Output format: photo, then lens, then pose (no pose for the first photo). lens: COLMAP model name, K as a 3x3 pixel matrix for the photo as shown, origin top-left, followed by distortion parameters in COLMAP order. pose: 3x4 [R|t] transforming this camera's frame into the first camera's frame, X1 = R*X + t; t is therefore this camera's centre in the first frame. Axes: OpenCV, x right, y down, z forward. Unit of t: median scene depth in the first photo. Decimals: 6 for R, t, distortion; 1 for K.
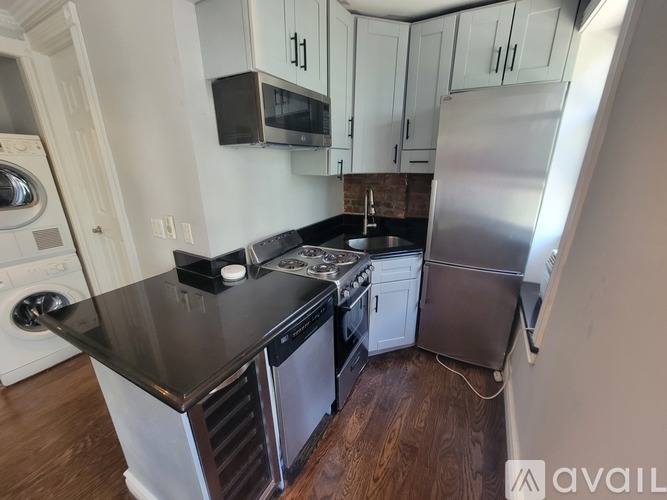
lens RADIAL K [[270.7, 0, 334.6], [0, 270.7, 250.5], [0, 0, 1]] dist [-0.003499, -0.000472]
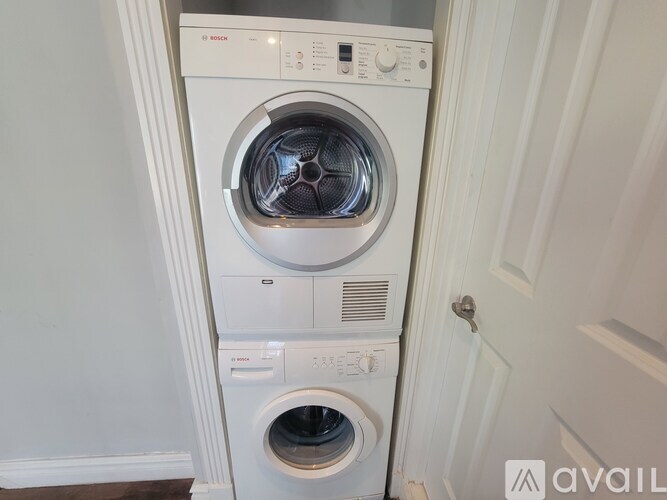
lens RADIAL K [[270.7, 0, 334.2], [0, 270.7, 249.9], [0, 0, 1]] dist [-0.003499, -0.000472]
pose [[0.546418, 0.278068, -0.790004, -0.801898], [-0.284567, 0.948797, 0.137135, -0.167247], [0.787686, 0.149876, 0.597569, 0.720411]]
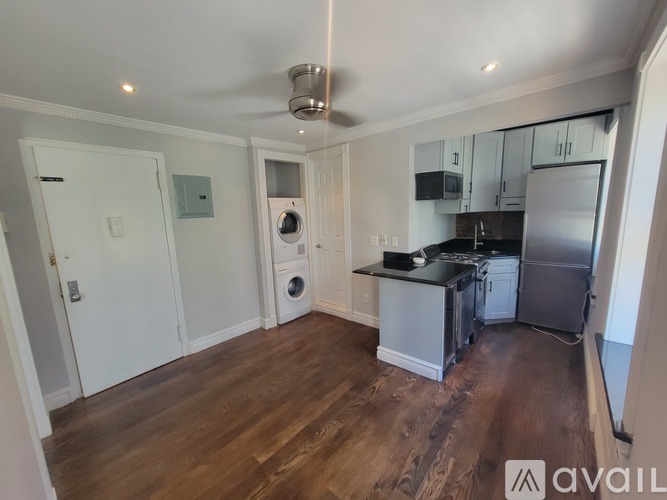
lens RADIAL K [[270.7, 0, 335.7], [0, 270.7, 252.2], [0, 0, 1]] dist [-0.003499, -0.000472]
pose [[0.977586, 0.002239, -0.210524, -0.425553], [-0.032955, 0.989245, -0.142510, 0.251617], [0.207941, 0.146254, 0.967146, -0.839328]]
